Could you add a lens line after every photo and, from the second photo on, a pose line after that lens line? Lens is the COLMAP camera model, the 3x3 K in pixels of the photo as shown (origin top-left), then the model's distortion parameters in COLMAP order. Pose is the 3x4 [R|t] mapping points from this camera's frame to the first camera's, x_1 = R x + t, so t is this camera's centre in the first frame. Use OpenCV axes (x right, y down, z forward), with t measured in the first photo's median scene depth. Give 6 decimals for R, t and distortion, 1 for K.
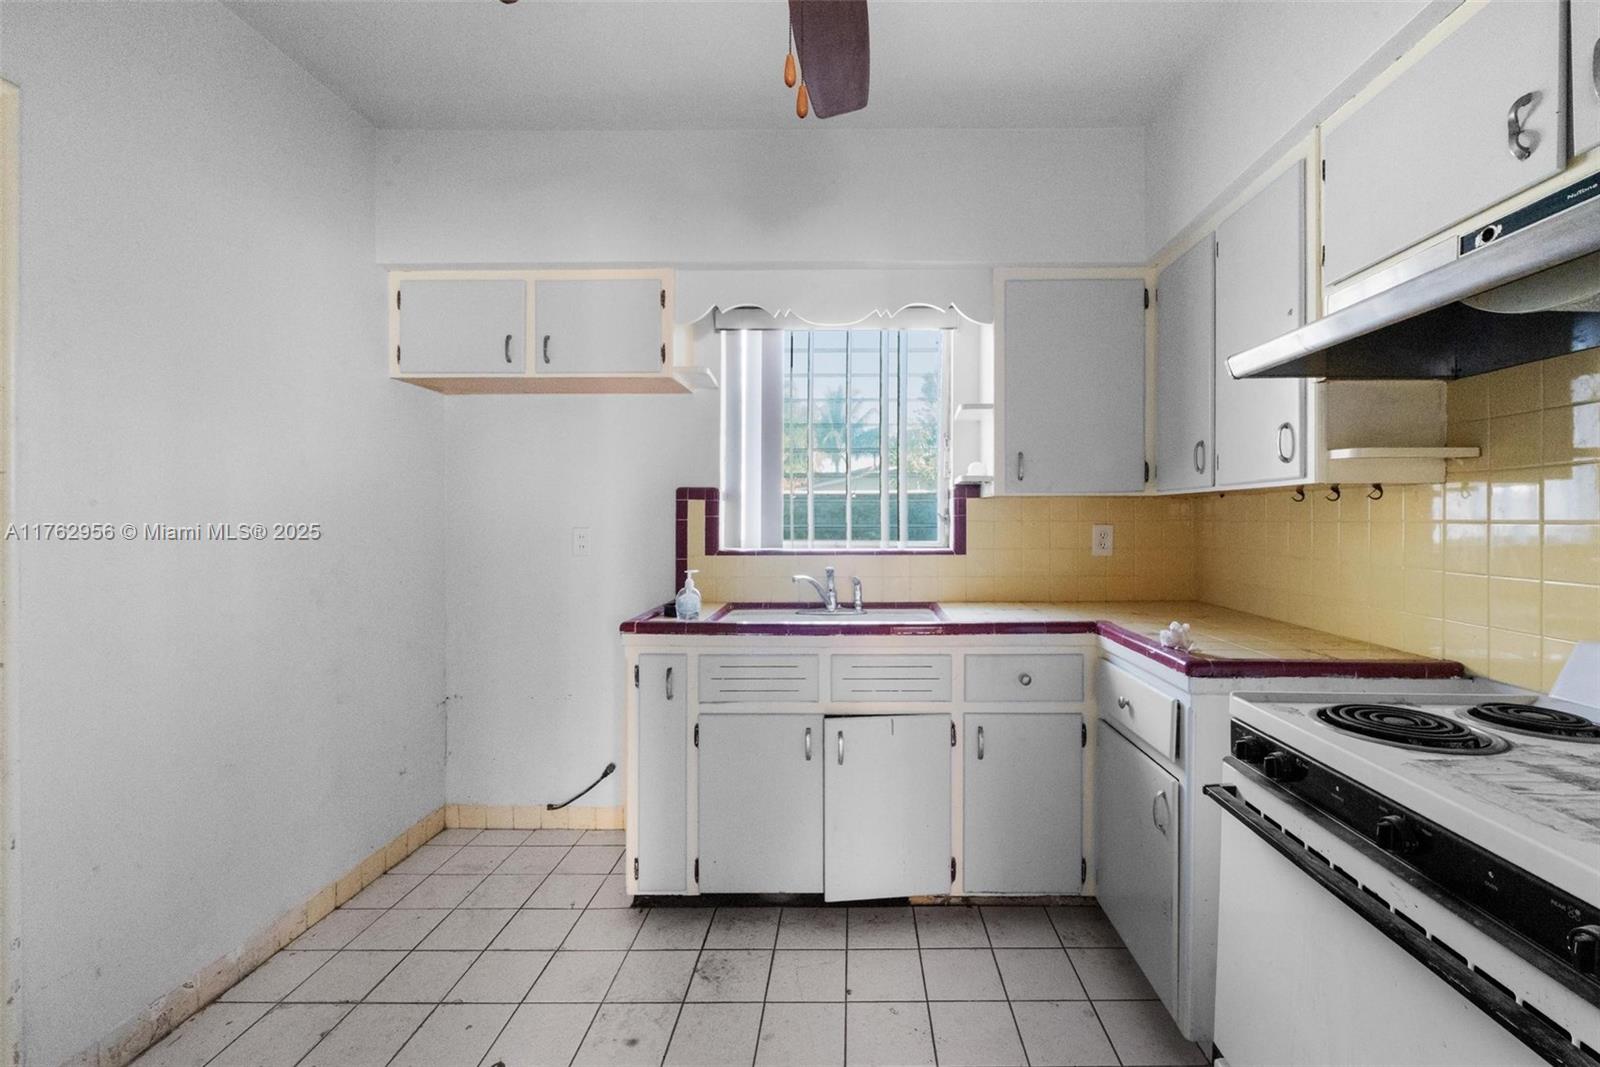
lens RADIAL K [[660.0, 0, 856.6], [0, 660.0, 522.0], [0, 0, 1]] dist [-0.000342, 0.000025]
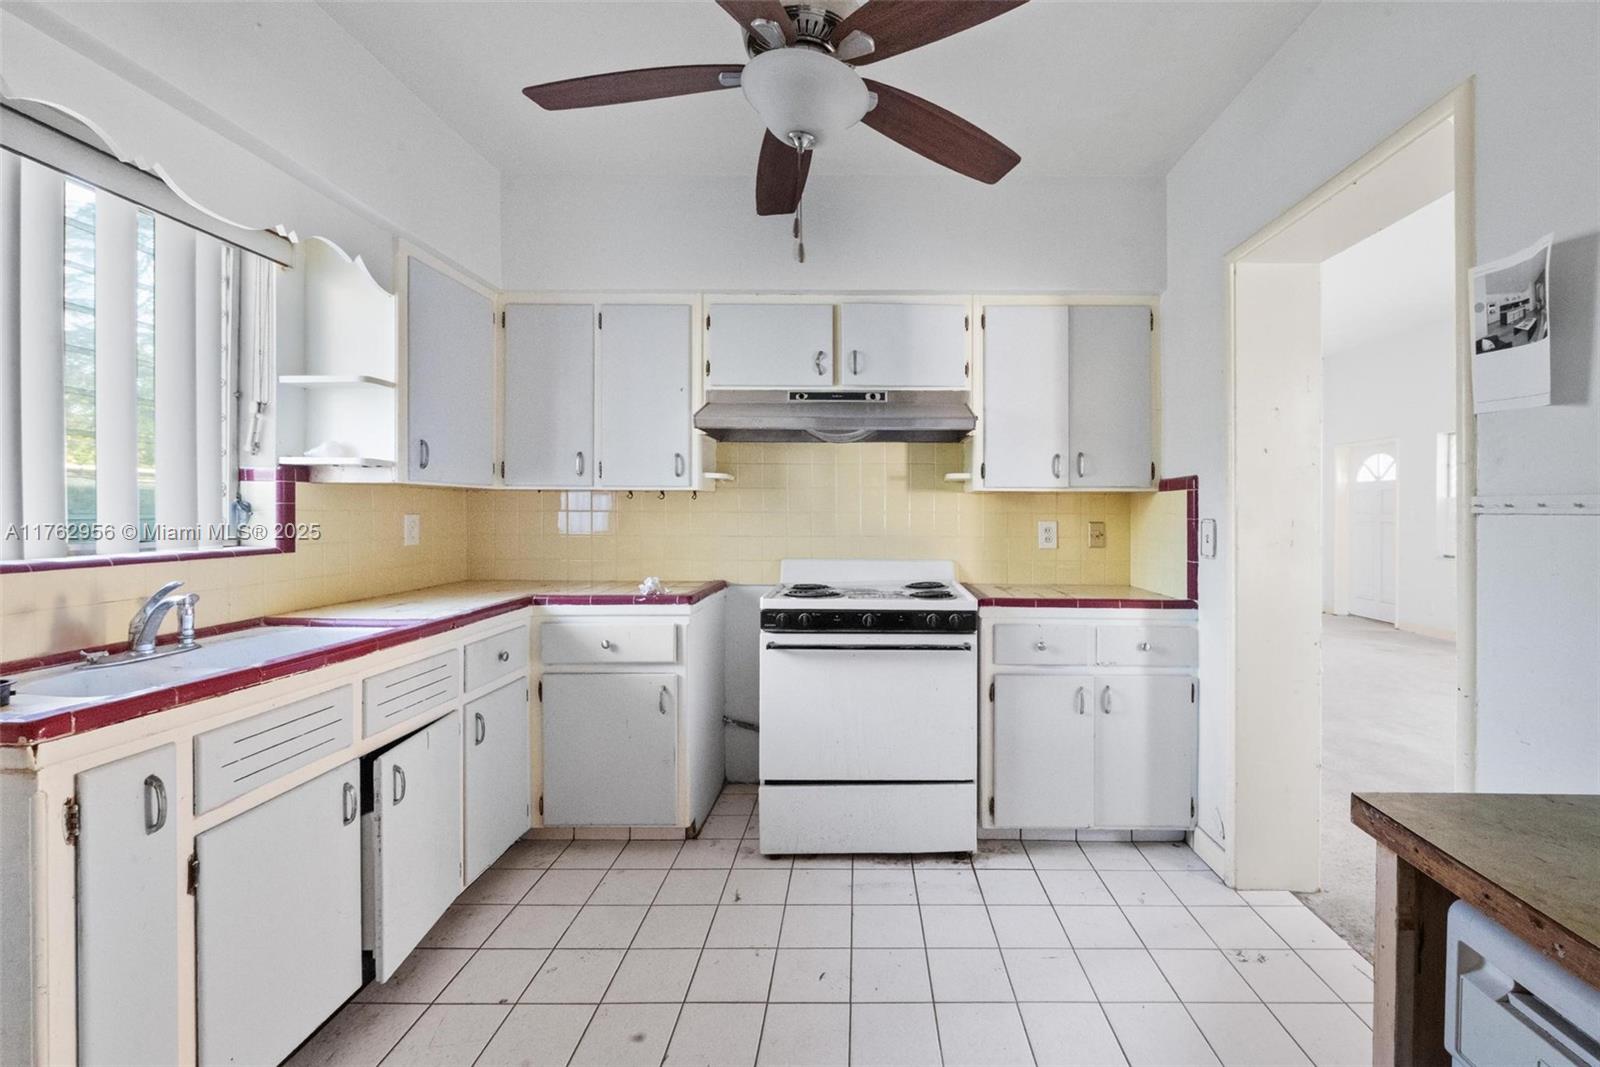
lens RADIAL K [[660.0, 0, 856.6], [0, 660.0, 522.0], [0, 0, 1]] dist [-0.000342, 0.000025]
pose [[0.008278, -0.011087, 0.999904, -0.816965], [0.001504, 0.999938, 0.011075, 0.006486], [-0.999965, 0.001412, 0.008294, 0.410560]]
